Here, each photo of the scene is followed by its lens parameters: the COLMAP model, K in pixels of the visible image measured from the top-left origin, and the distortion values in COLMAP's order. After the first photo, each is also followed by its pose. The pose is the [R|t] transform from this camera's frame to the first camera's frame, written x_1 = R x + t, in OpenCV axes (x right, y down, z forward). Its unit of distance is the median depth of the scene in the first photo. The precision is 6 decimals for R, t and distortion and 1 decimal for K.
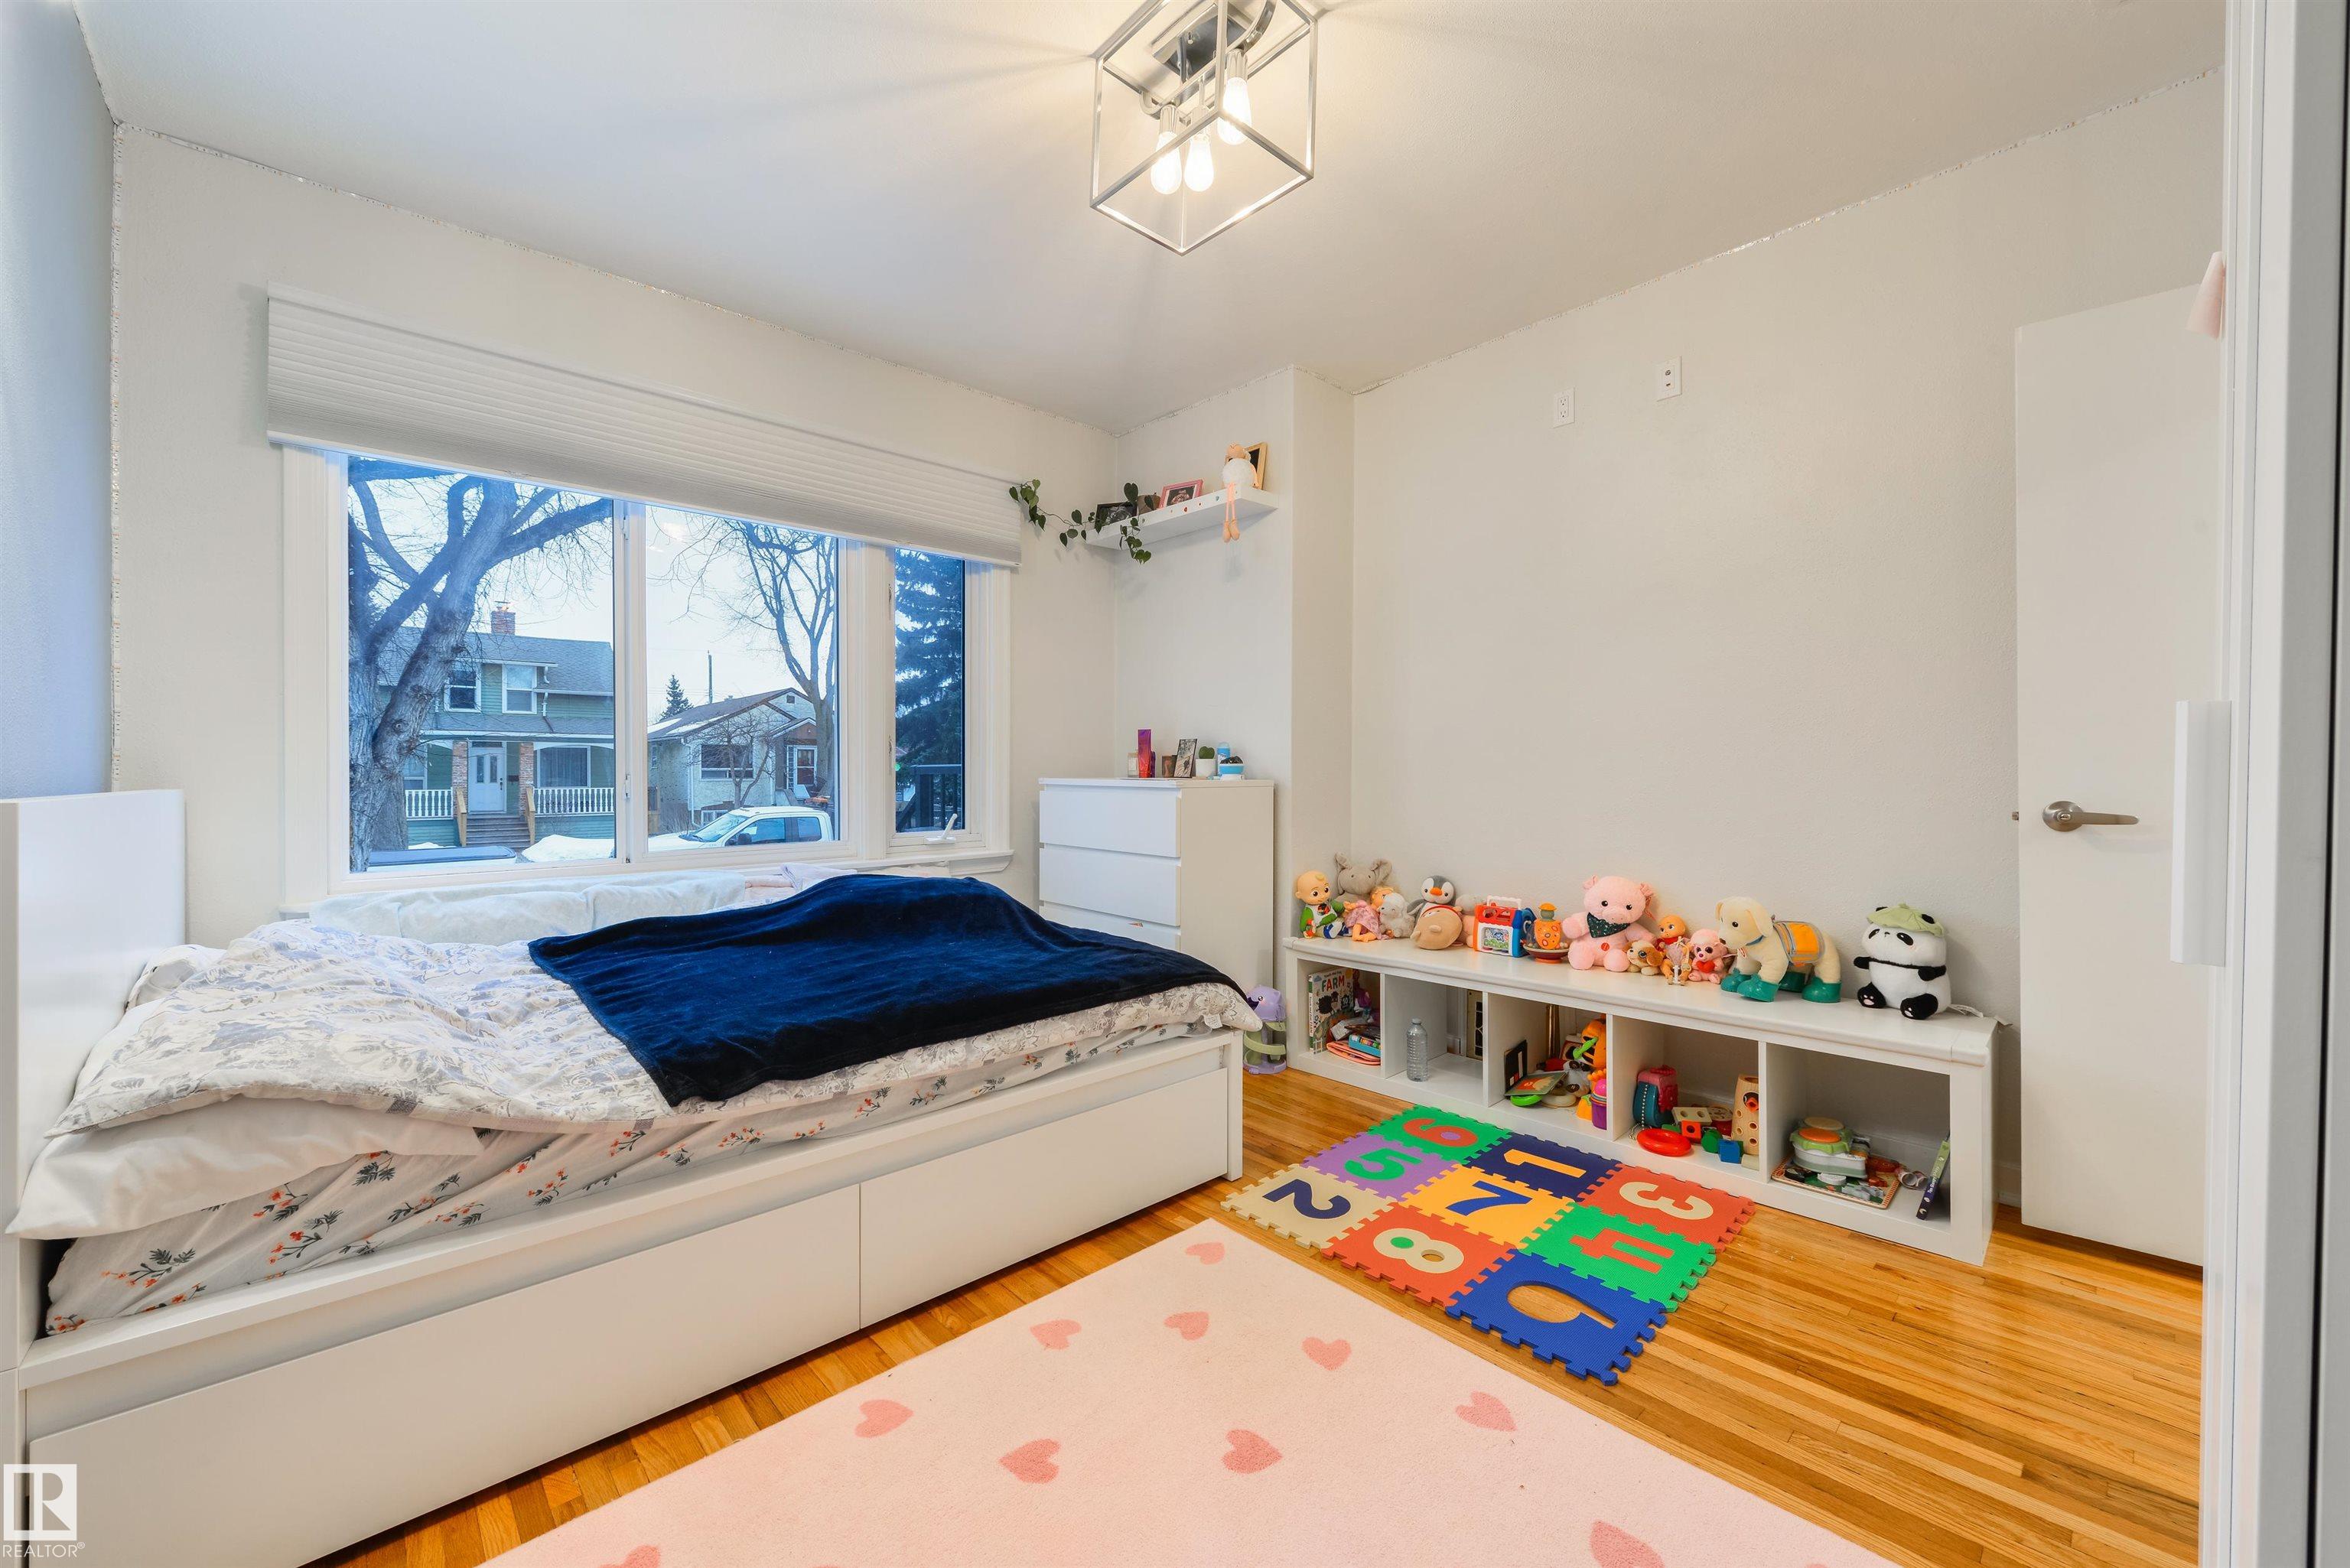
lens RADIAL K [[924.6, 0, 1178.2], [0, 924.6, 776.6], [0, 0, 1]] dist [0.003515, -0.001699]
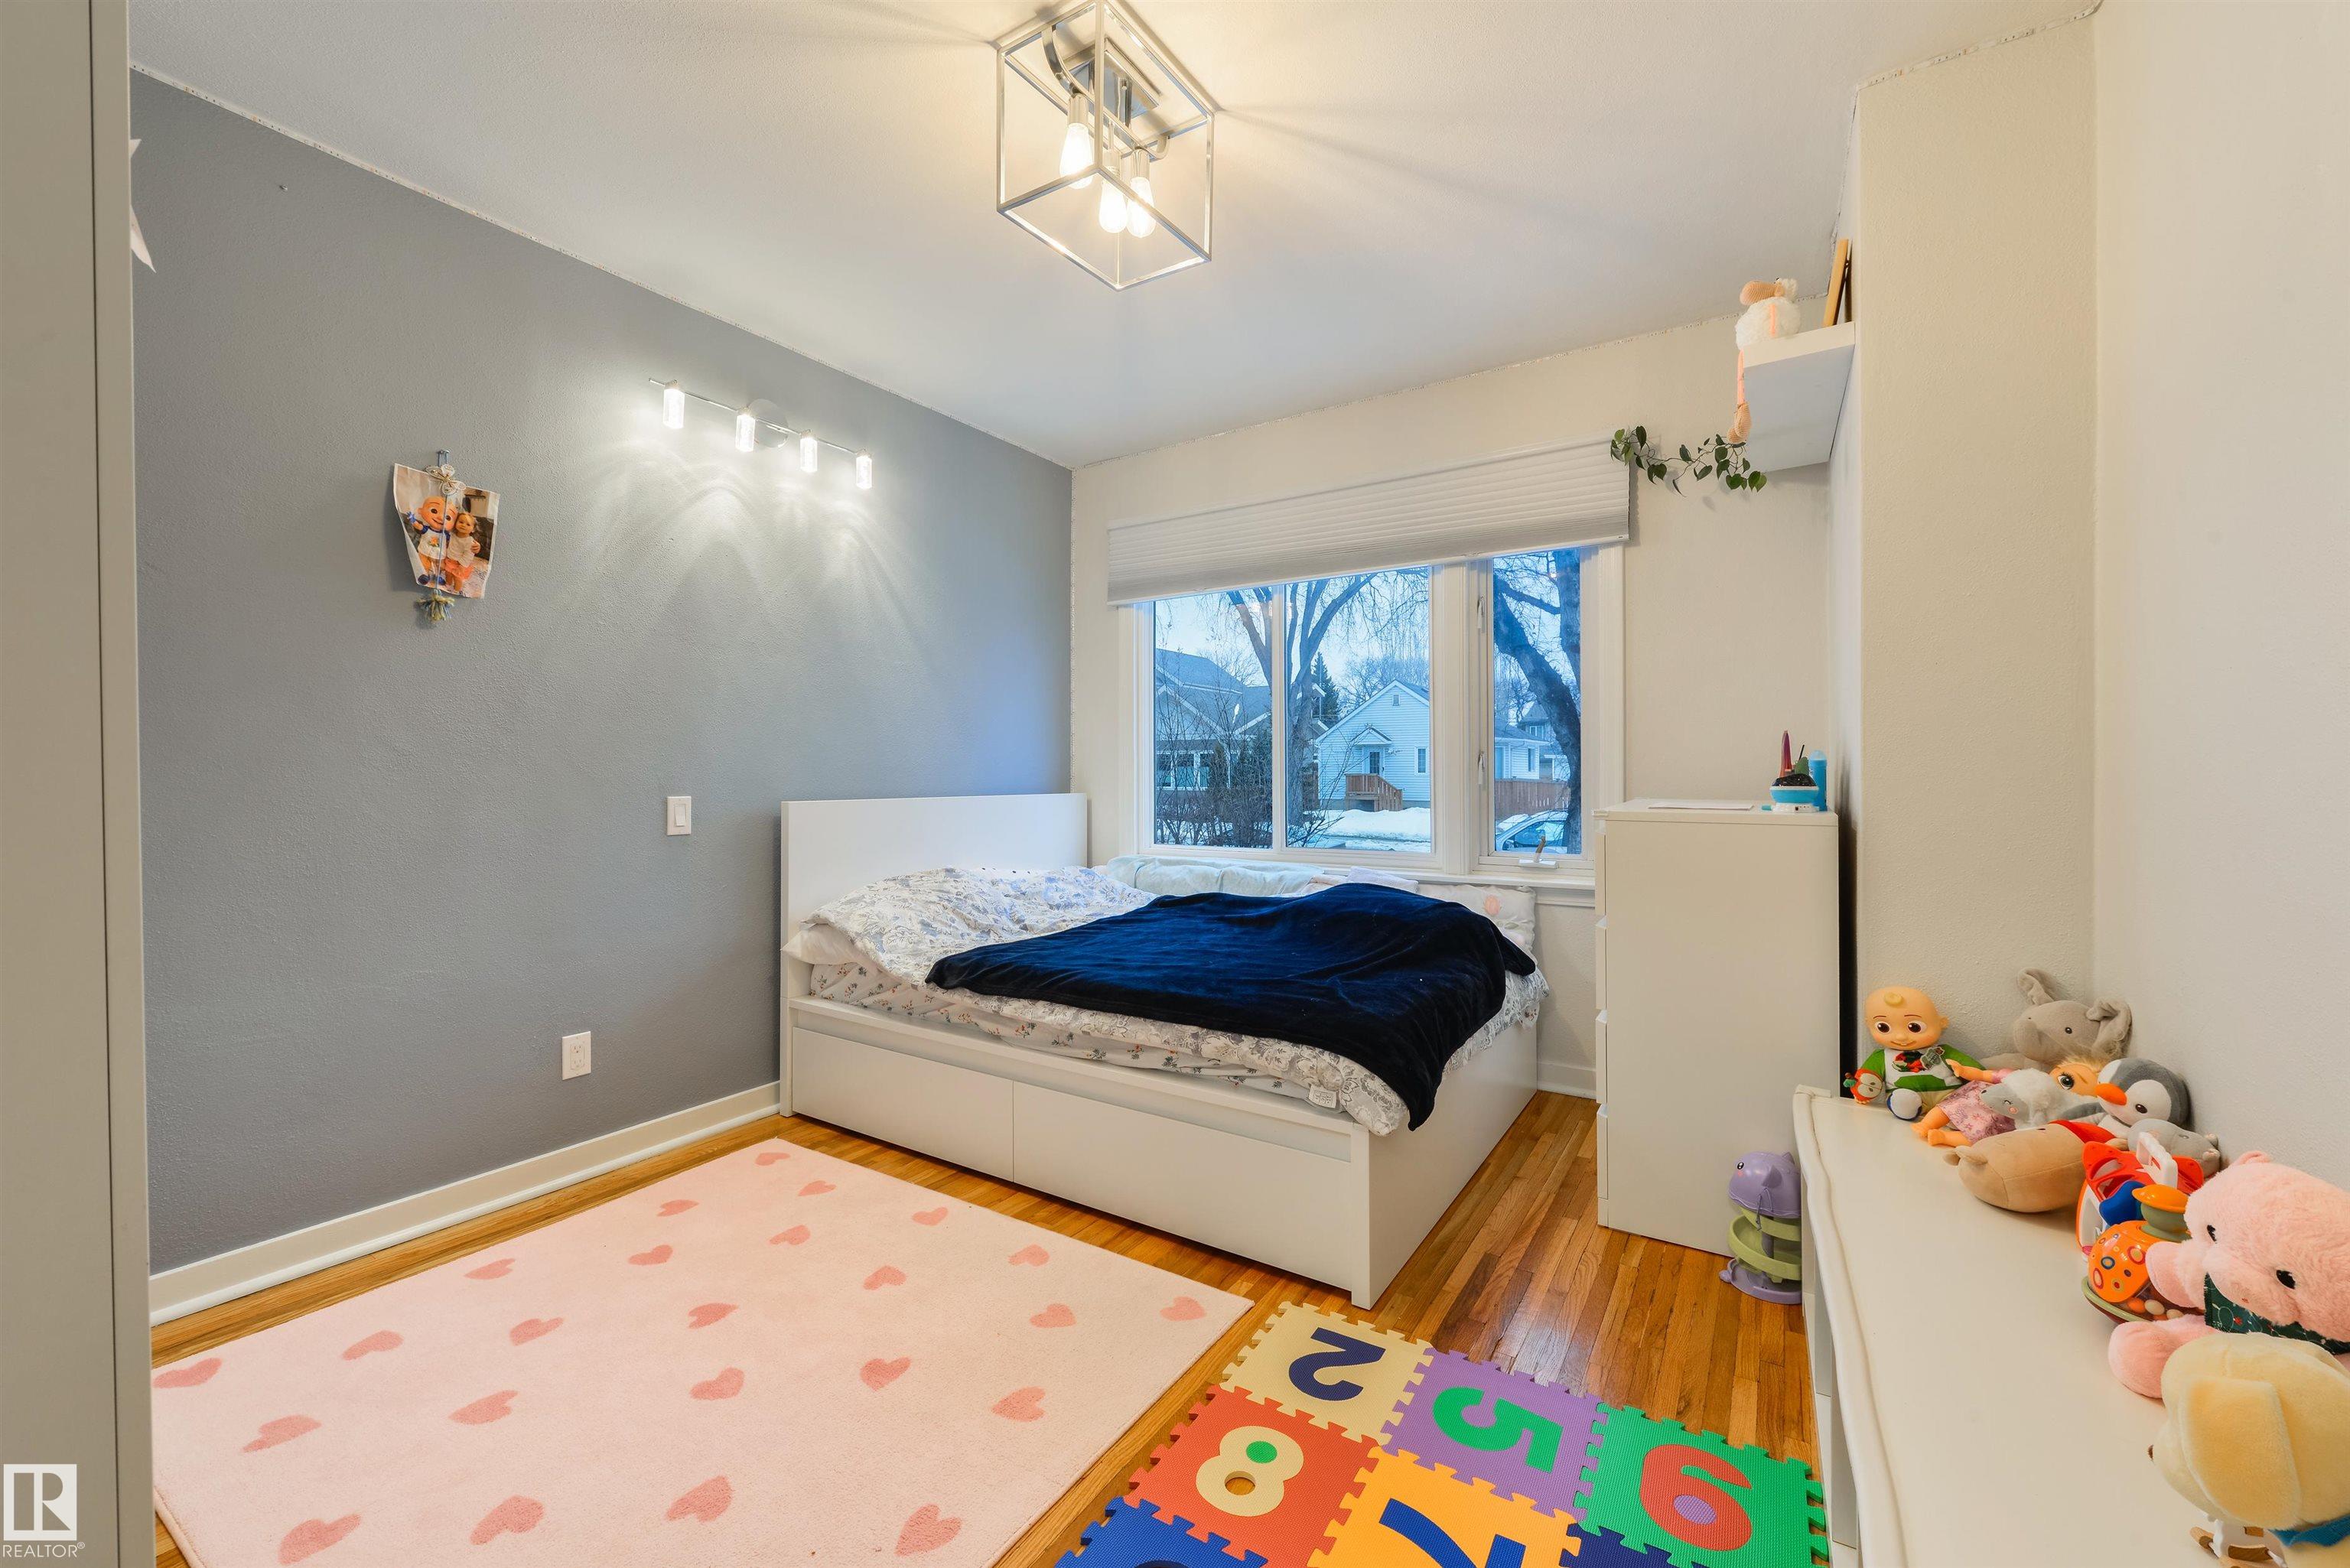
lens RADIAL K [[924.6, 0, 1181.7], [0, 924.6, 767.7], [0, 0, 1]] dist [0.003515, -0.001699]
pose [[0.243212, -0.001304, -0.969972, 0.933086], [-0.000590, 0.999999, -0.001492, -0.040195], [0.969973, 0.000935, 0.243211, 0.749984]]
